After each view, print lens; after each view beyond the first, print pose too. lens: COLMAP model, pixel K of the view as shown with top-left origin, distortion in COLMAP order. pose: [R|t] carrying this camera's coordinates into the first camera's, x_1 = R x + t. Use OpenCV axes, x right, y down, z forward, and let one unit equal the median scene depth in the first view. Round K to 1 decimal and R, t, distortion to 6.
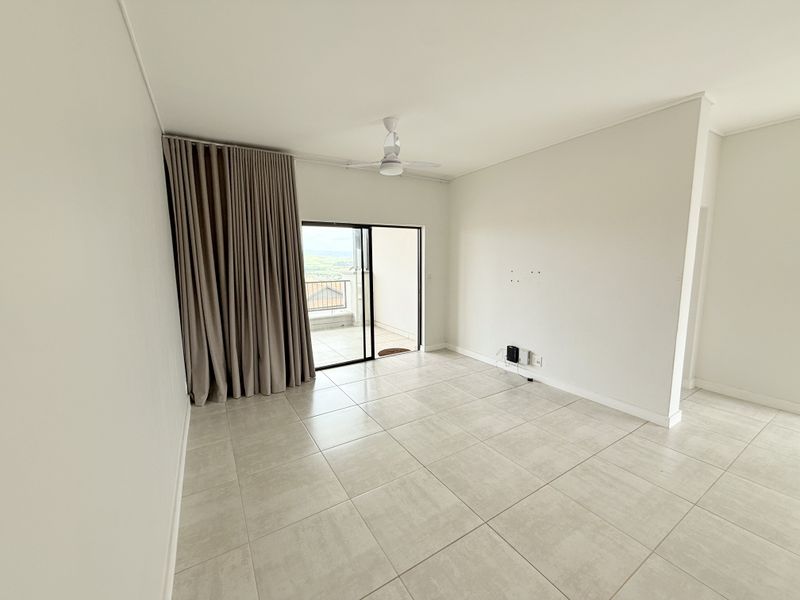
lens RADIAL K [[318.5, 0, 397.7], [0, 318.5, 298.8], [0, 0, 1]] dist [-0.000398, 0.000139]
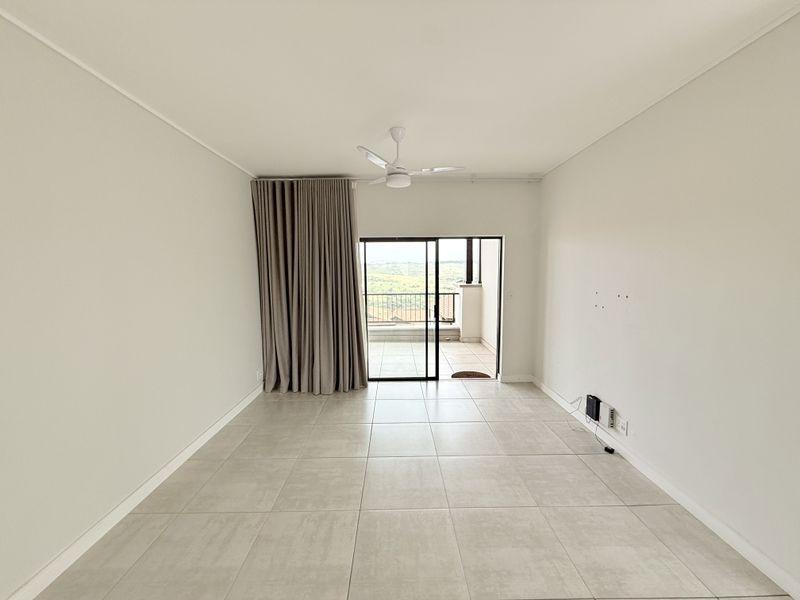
lens RADIAL K [[318.5, 0, 397.7], [0, 318.5, 298.8], [0, 0, 1]] dist [-0.000398, 0.000139]
pose [[0.857598, 0.050668, -0.511819, 0.353098], [-0.065464, 0.997795, -0.010913, -0.036452], [0.510137, 0.042865, 0.859024, 0.152311]]
